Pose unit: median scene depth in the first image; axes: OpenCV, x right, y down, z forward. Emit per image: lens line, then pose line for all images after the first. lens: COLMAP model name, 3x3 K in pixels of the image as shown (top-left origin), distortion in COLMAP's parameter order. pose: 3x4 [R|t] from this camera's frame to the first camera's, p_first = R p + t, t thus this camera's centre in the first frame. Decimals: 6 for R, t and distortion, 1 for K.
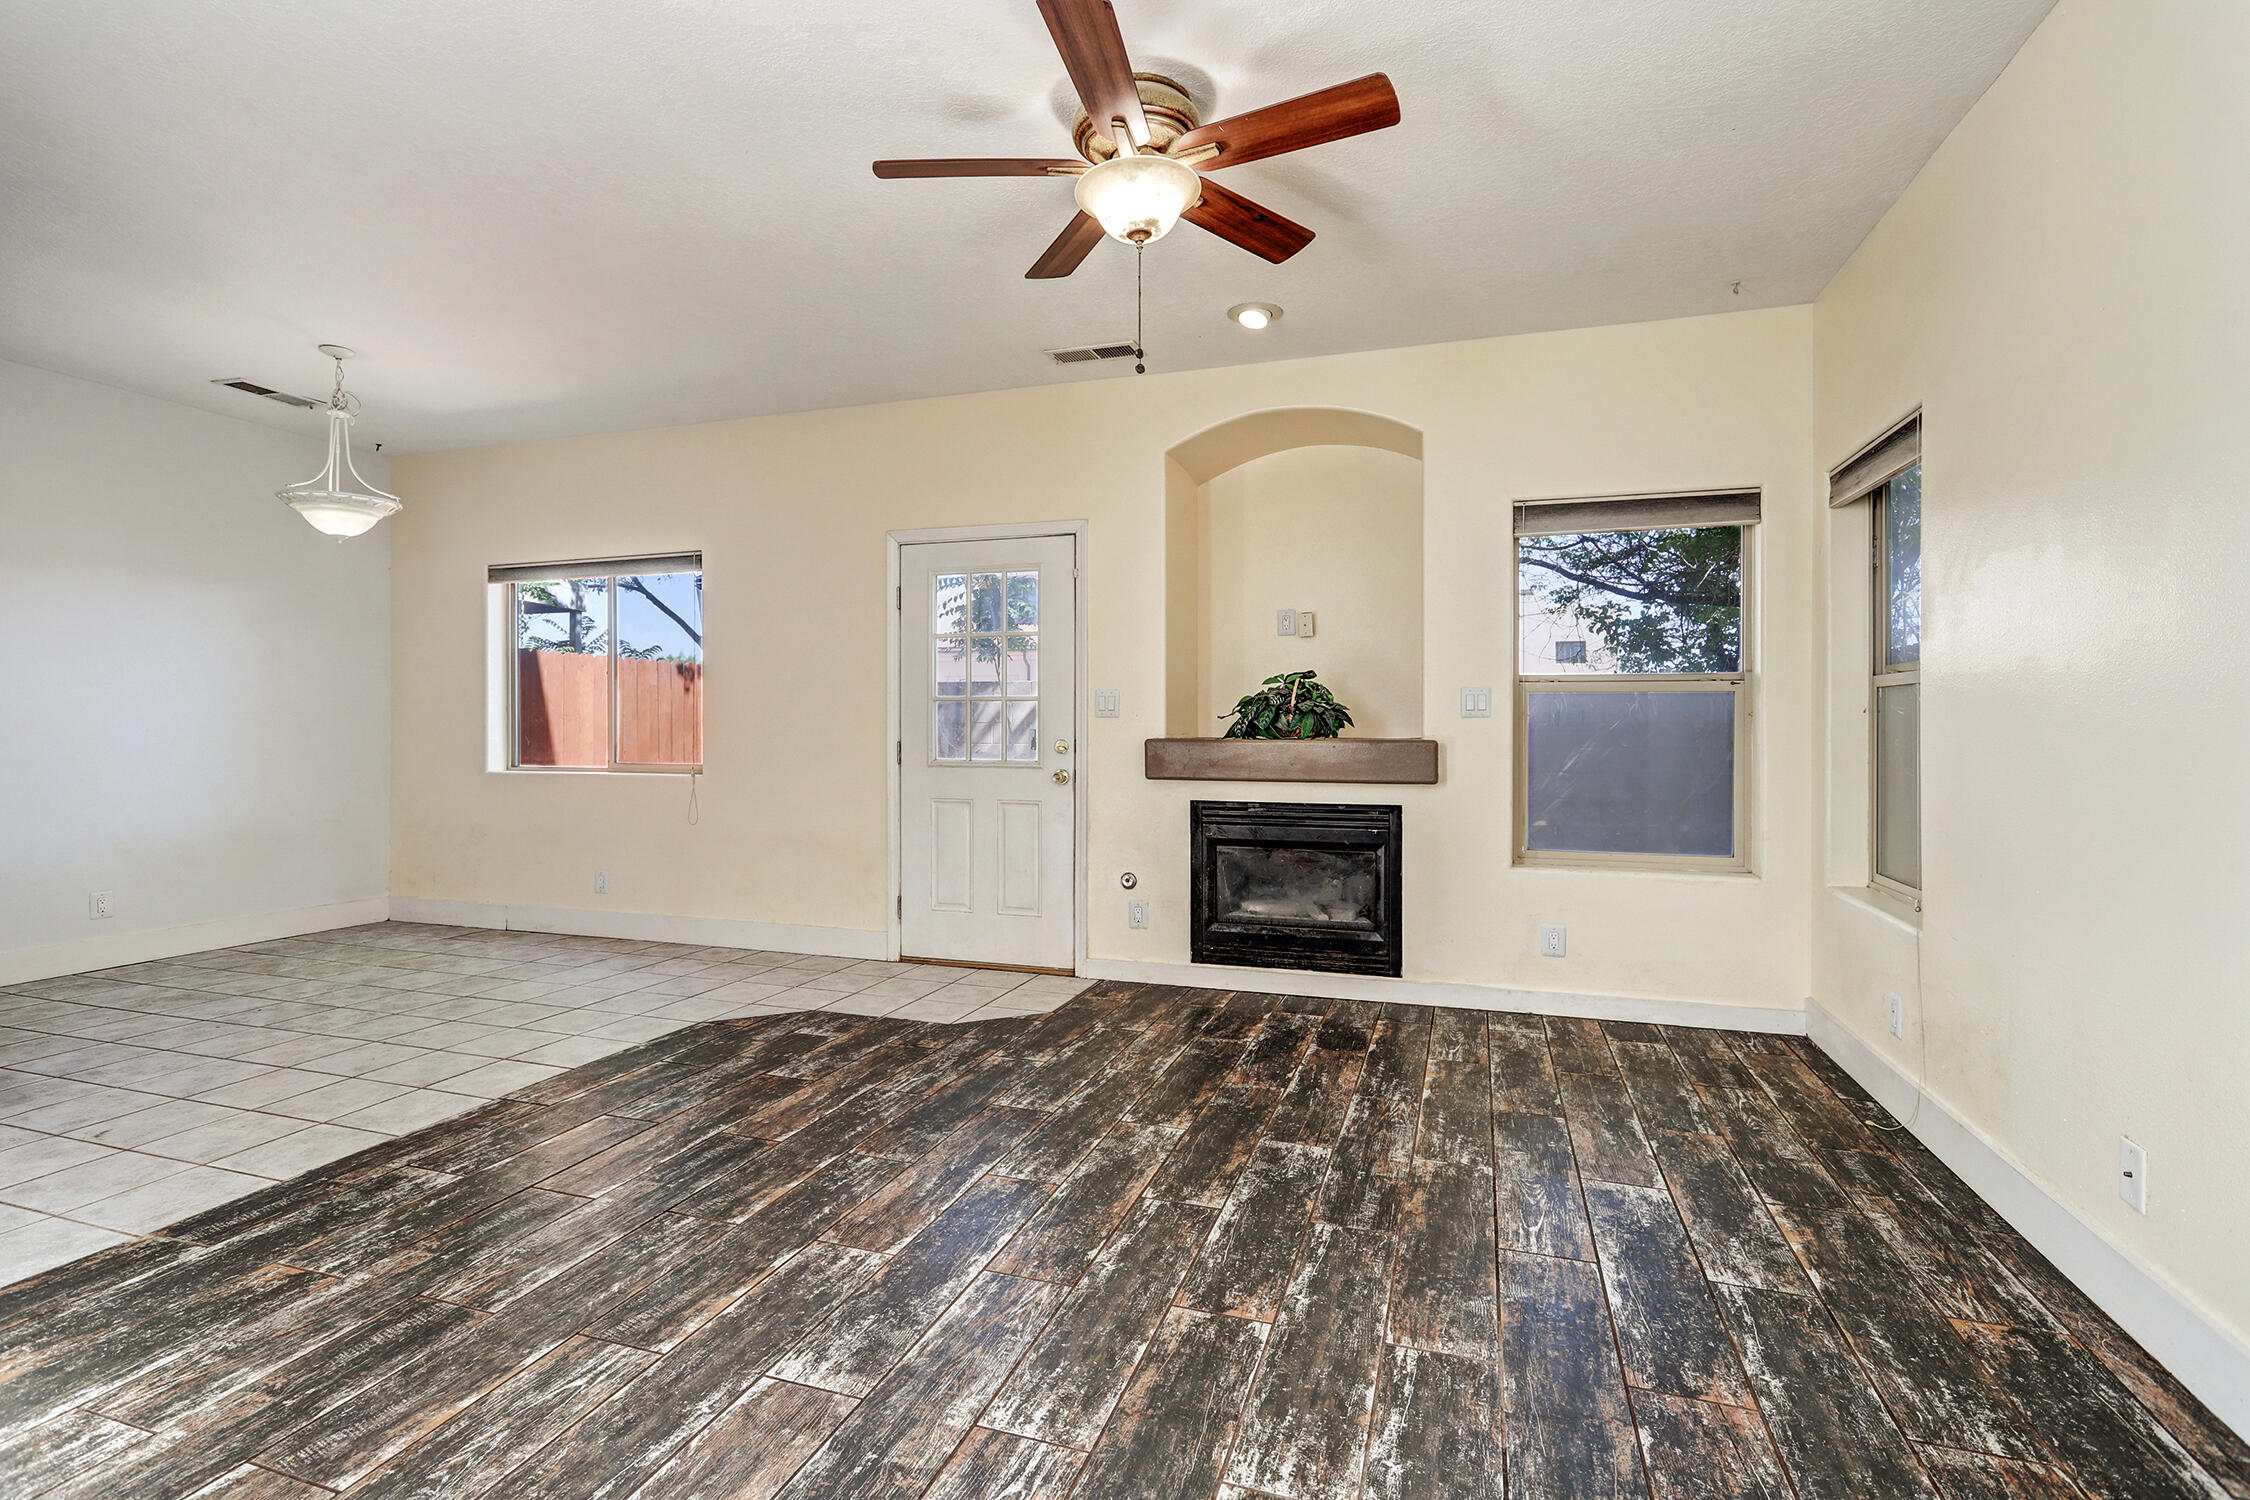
lens RADIAL K [[1071.6, 0, 1105.8], [0, 1071.6, 731.3], [0, 0, 1]] dist [-0.006793, 0.003532]
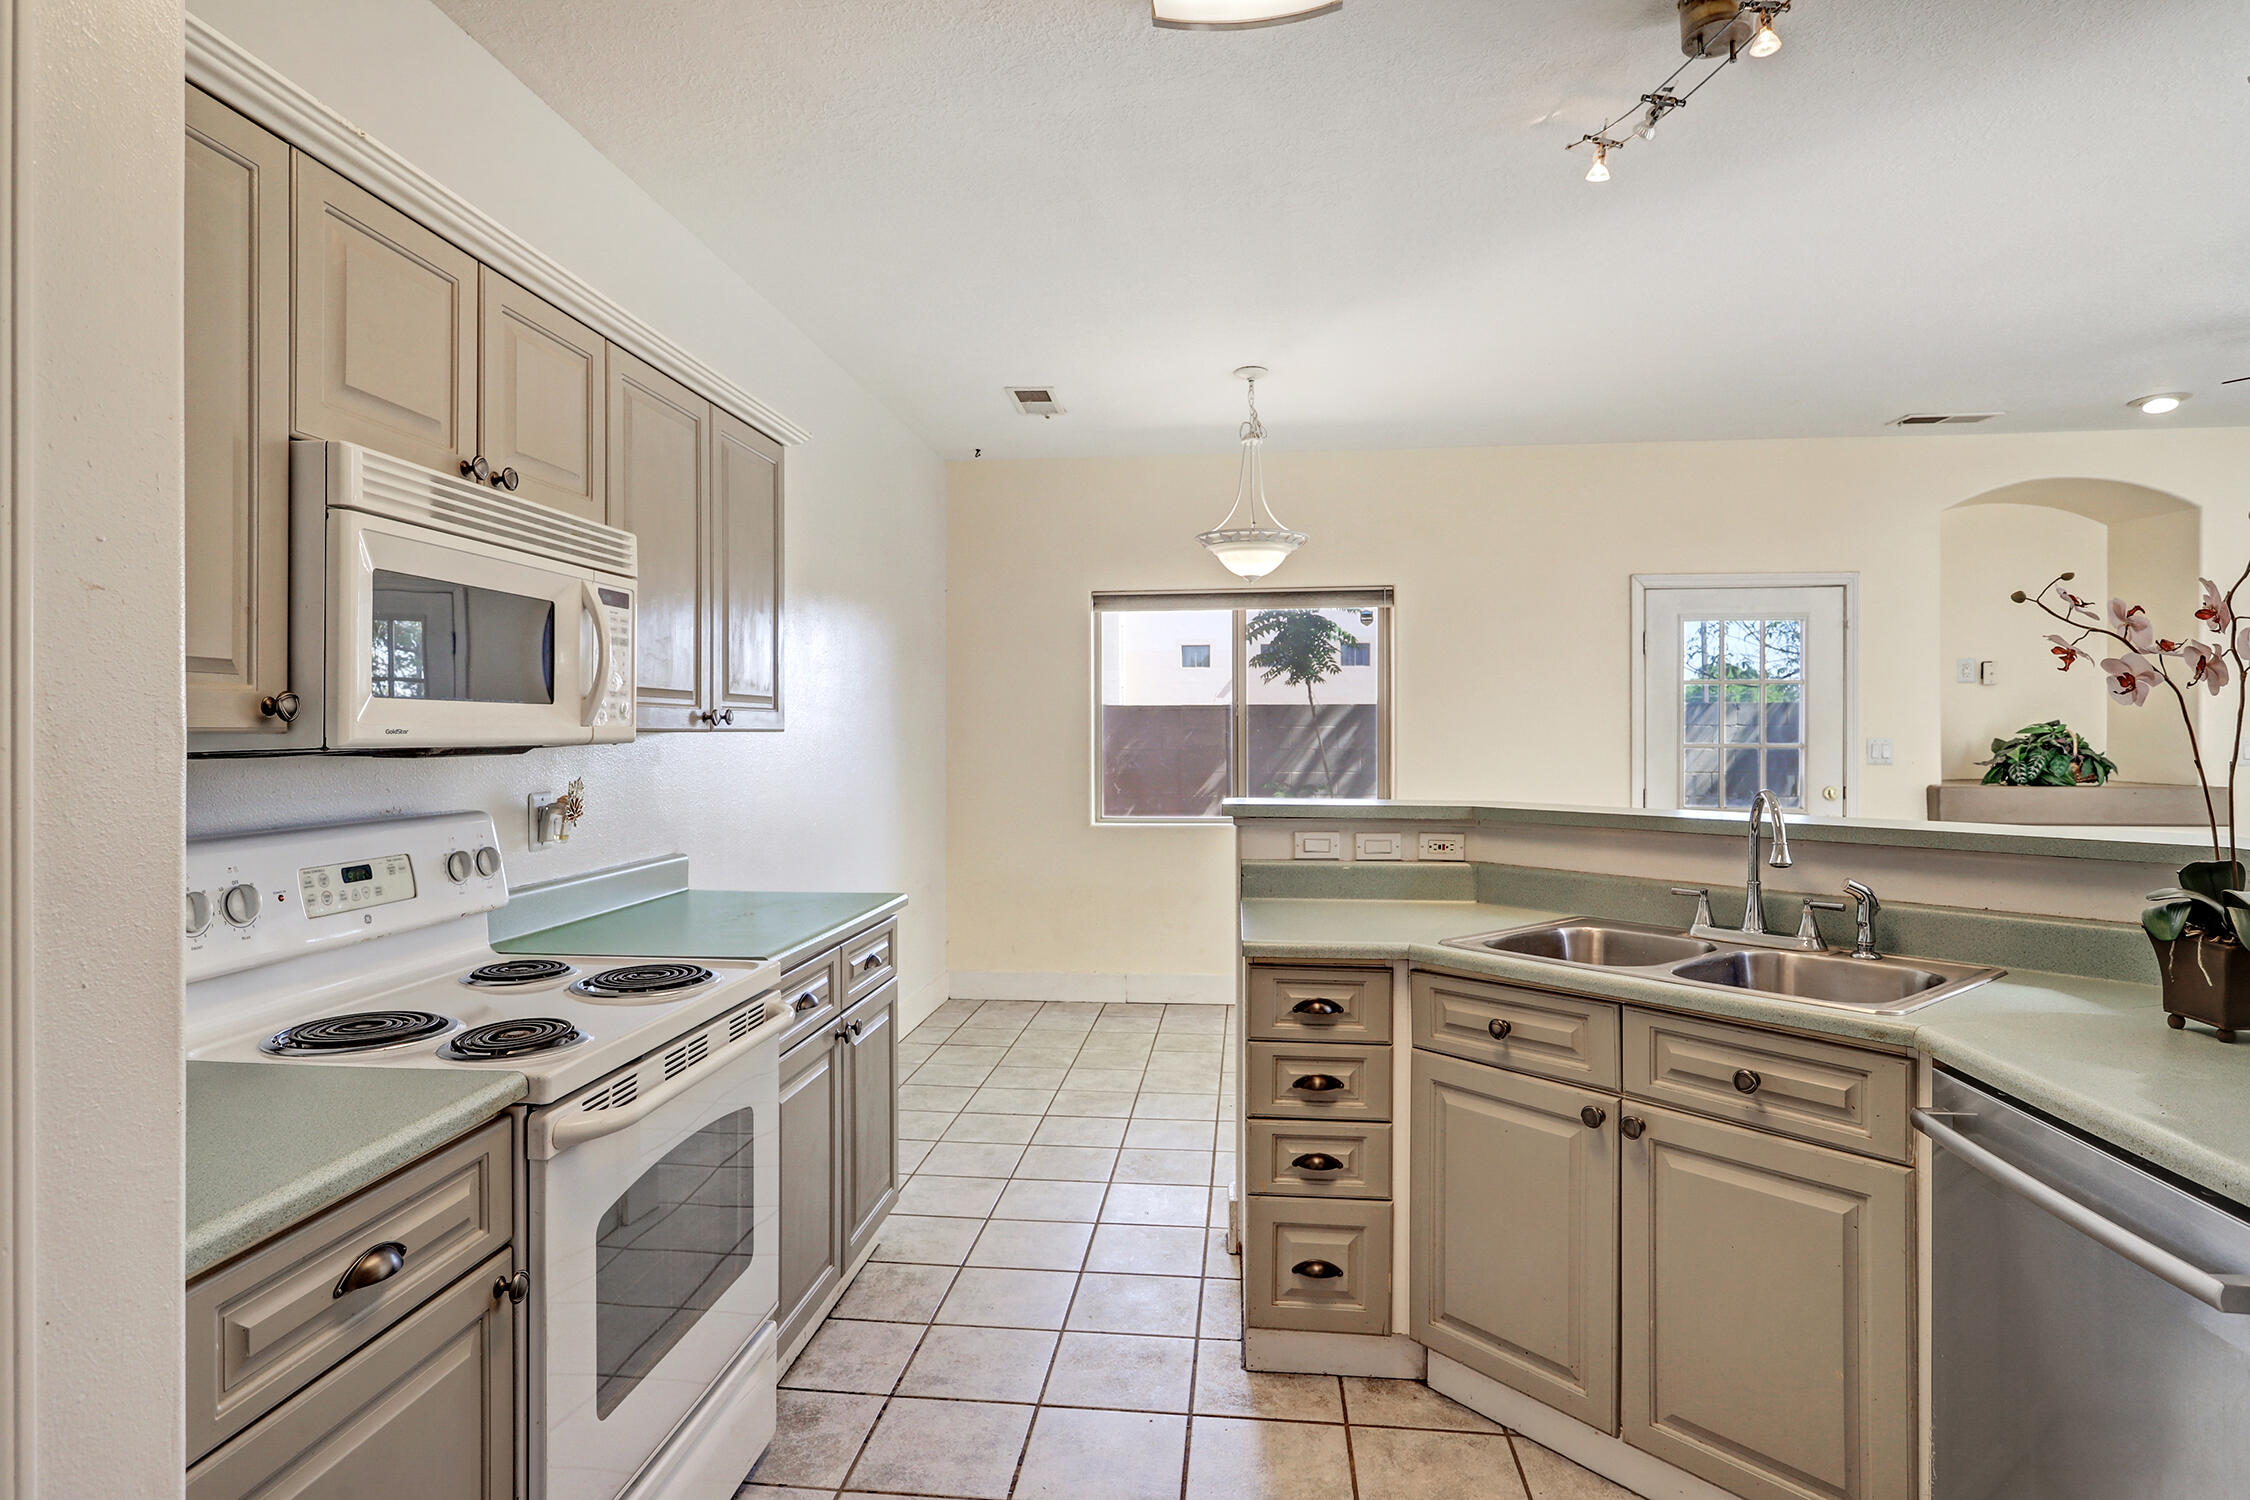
lens RADIAL K [[1219.8, 0, 1114.9], [0, 1219.8, 755.7], [0, 0, 1]] dist [-0.005763, -0.001041]
pose [[0.975131, -0.010060, 0.221401, -1.667618], [0.006682, 0.999850, 0.015999, -0.076887], [-0.221528, -0.014121, 0.975052, 0.026059]]
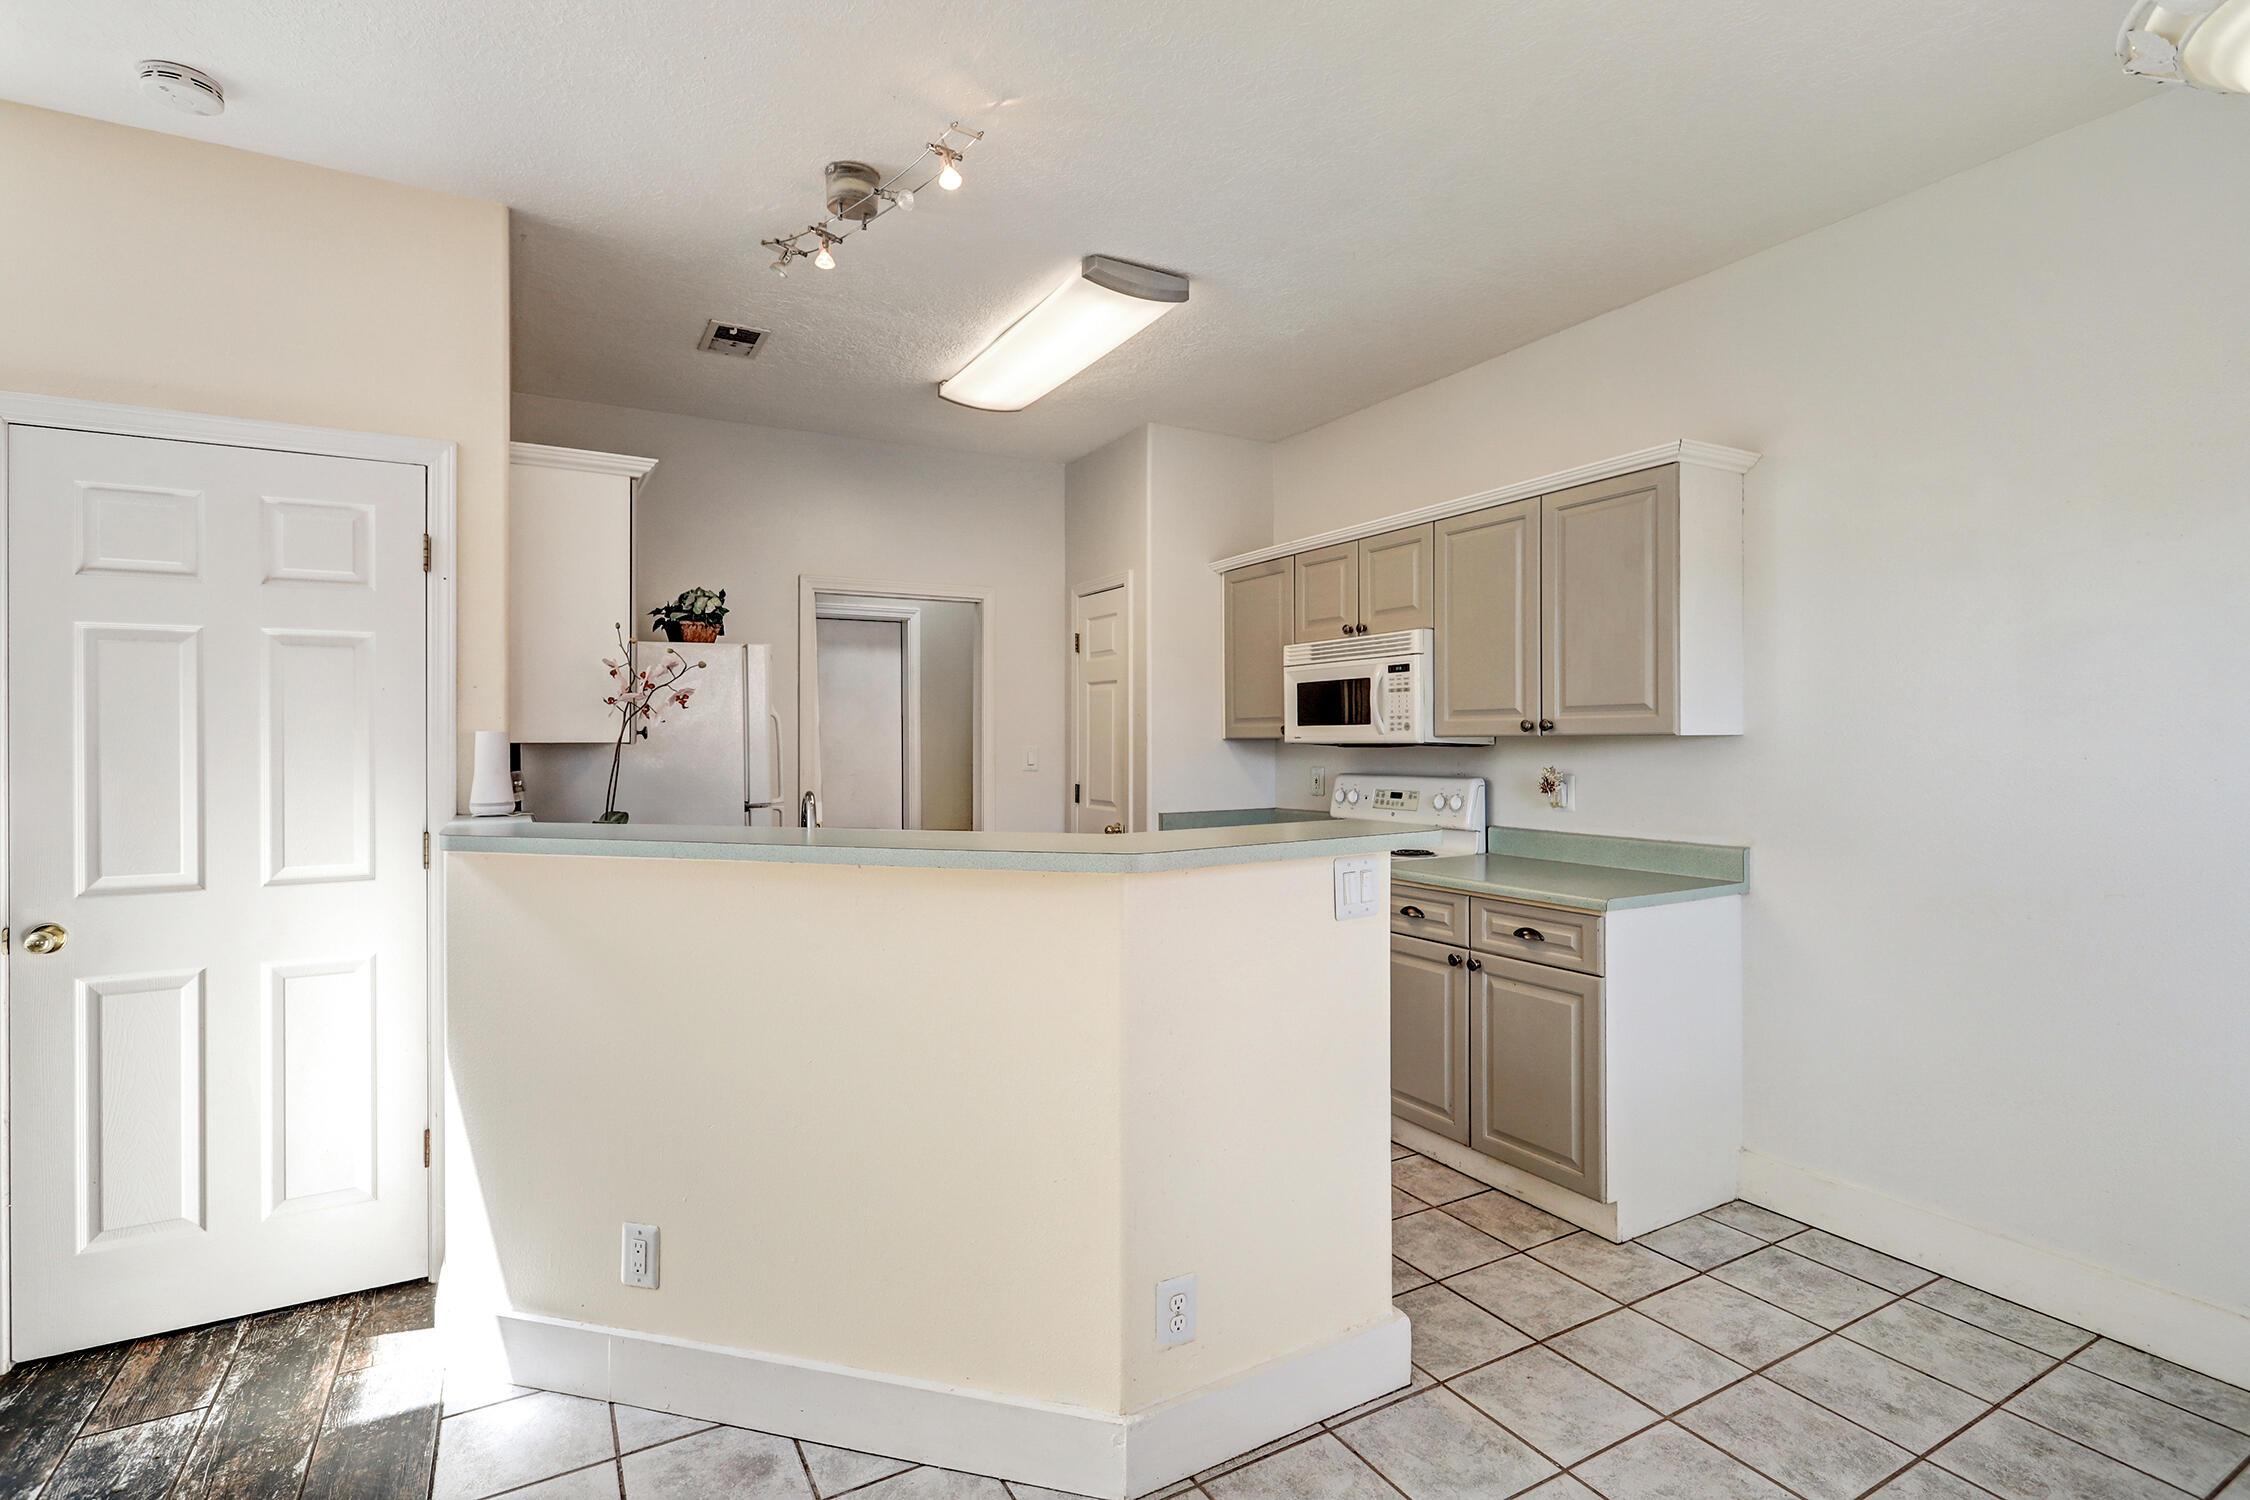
lens RADIAL K [[1071.6, 0, 1128.4], [0, 1071.6, 741.8], [0, 0, 1]] dist [-0.006793, 0.003532]
pose [[-0.663486, 0.003762, -0.748180, -0.586827], [0.003025, 0.999993, 0.002345, -0.080781], [0.748183, -0.000708, -0.663492, 1.490147]]
